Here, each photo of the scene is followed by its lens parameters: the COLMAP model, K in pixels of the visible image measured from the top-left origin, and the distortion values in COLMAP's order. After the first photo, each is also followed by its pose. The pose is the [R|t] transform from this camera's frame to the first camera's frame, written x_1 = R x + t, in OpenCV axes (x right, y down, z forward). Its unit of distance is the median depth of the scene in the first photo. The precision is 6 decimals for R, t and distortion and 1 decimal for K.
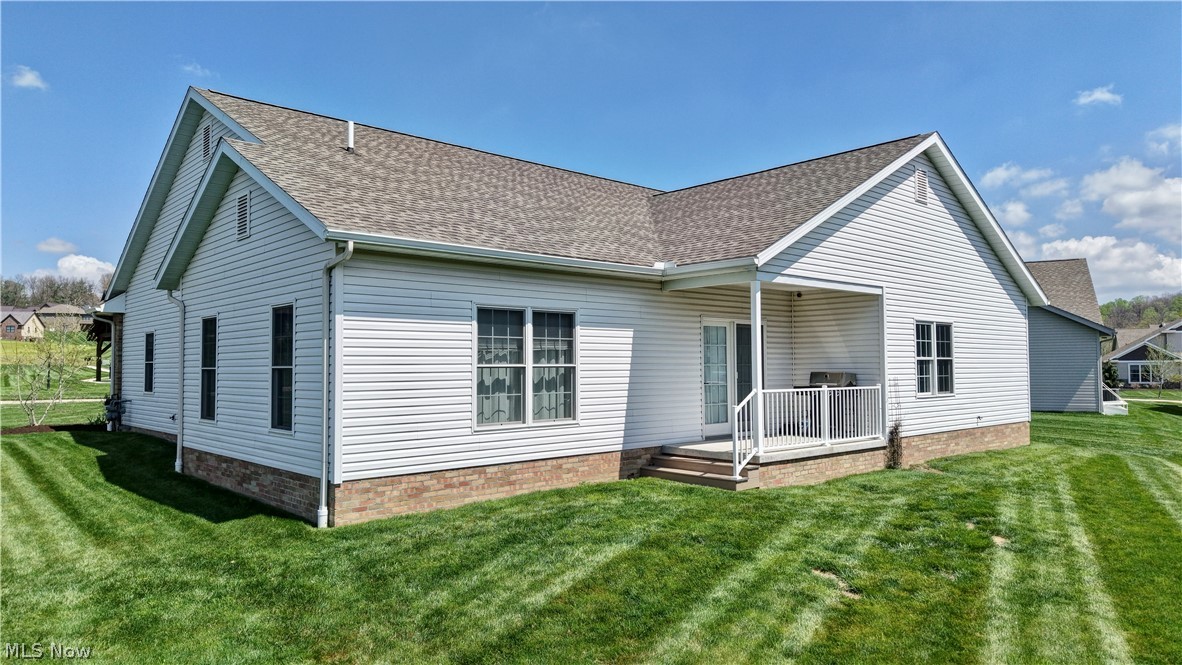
lens RADIAL K [[790.9, 0, 591.0], [0, 790.9, 332.5], [0, 0, 1]] dist [0.184712, -0.340055]
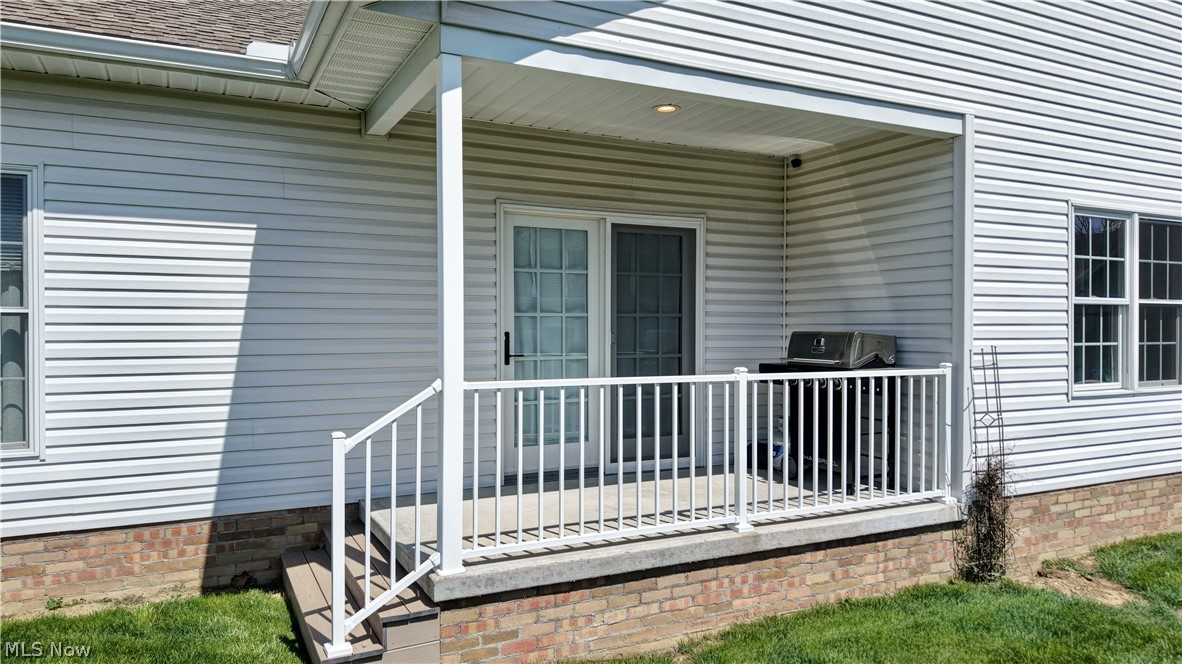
lens RADIAL K [[789.9, 0, 589.8], [0, 789.9, 326.6], [0, 0, 1]] dist [0.058939, -0.055810]
pose [[0.960176, 0.007307, -0.279299, 0.297398], [0.005030, 0.999044, 0.043427, 0.028100], [0.279349, -0.043102, 0.959222, 0.574336]]
